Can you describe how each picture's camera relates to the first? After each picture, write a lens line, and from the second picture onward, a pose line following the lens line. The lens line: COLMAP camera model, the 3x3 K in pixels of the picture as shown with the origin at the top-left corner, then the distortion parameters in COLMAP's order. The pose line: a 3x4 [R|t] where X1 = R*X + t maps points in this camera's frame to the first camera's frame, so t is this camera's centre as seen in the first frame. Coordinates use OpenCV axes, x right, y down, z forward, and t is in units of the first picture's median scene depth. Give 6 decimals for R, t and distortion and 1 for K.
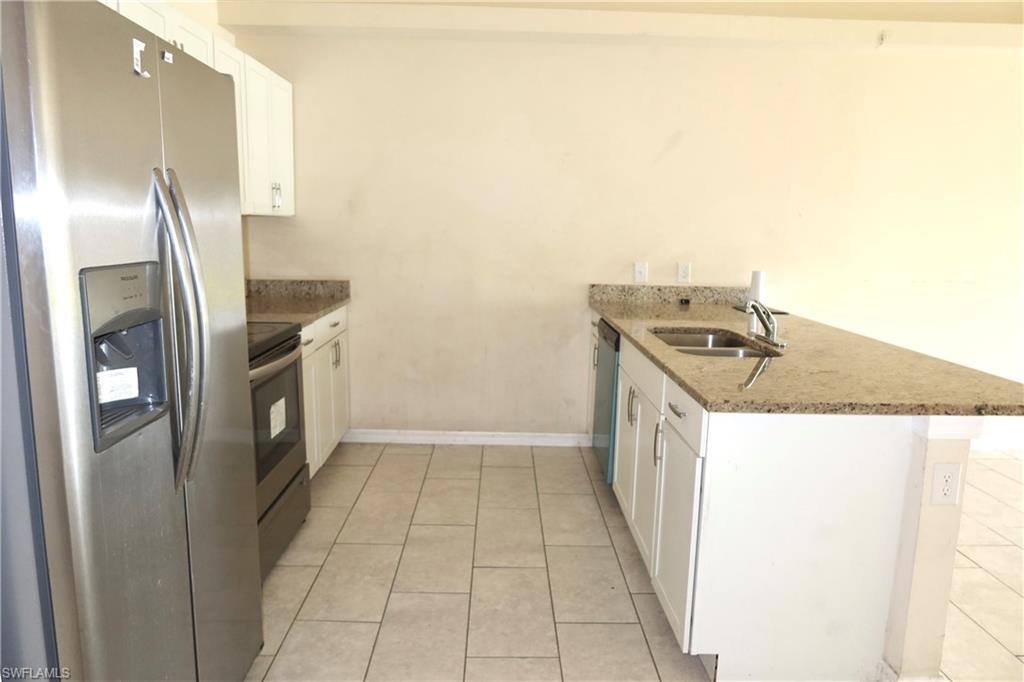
lens RADIAL K [[700.7, 0, 507.3], [0, 700.7, 344.3], [0, 0, 1]] dist [-0.024579, -0.002361]
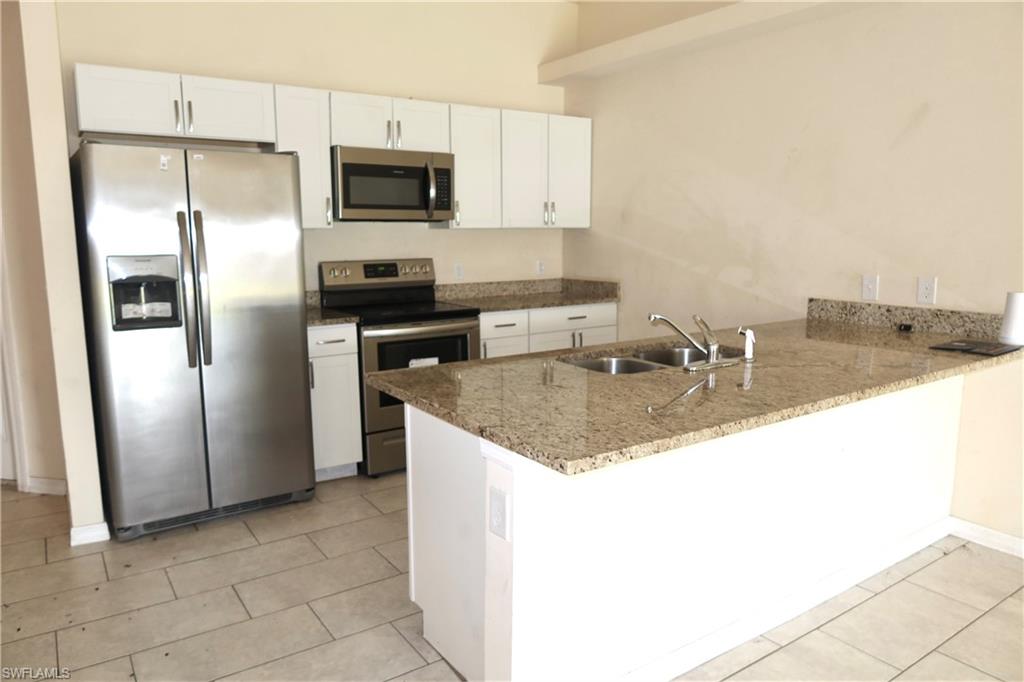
lens RADIAL K [[700.7, 0, 507.3], [0, 700.7, 344.3], [0, 0, 1]] dist [-0.024579, -0.002361]
pose [[0.545781, 0.111983, -0.830412, 0.631768], [-0.121035, 0.991172, 0.054113, -0.031269], [0.829141, 0.070975, 0.554516, 0.224030]]
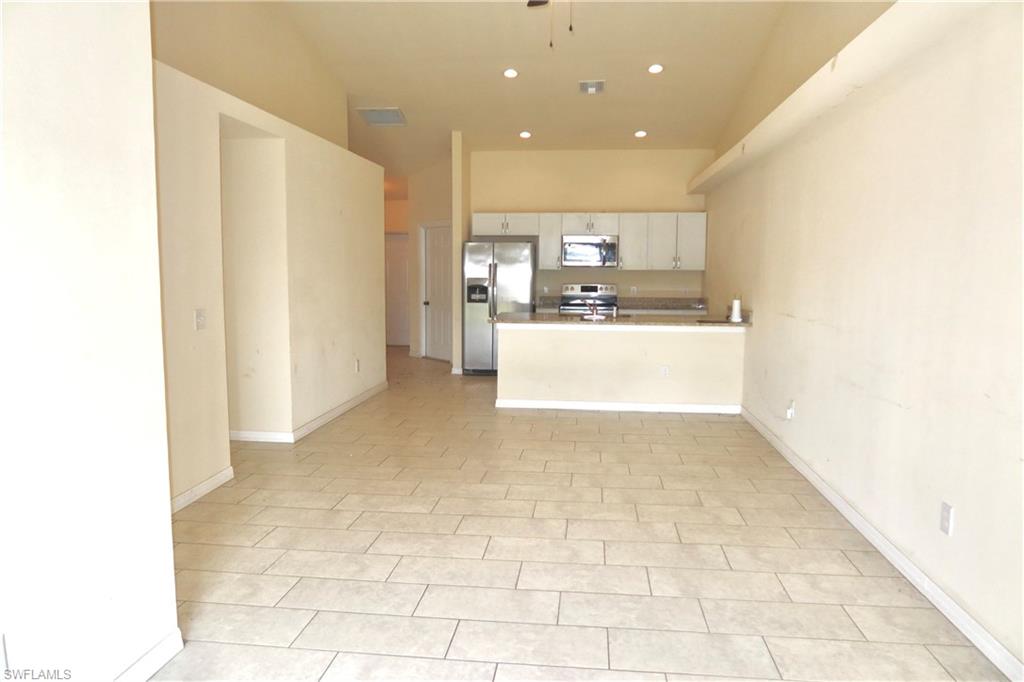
lens RADIAL K [[700.7, 0, 507.3], [0, 700.7, 344.3], [0, 0, 1]] dist [-0.024579, -0.002361]
pose [[-0.082408, 0.077917, -0.993548, 1.947377], [-0.165551, 0.982018, 0.090744, -0.047976], [0.982752, 0.171961, -0.068027, 0.564479]]
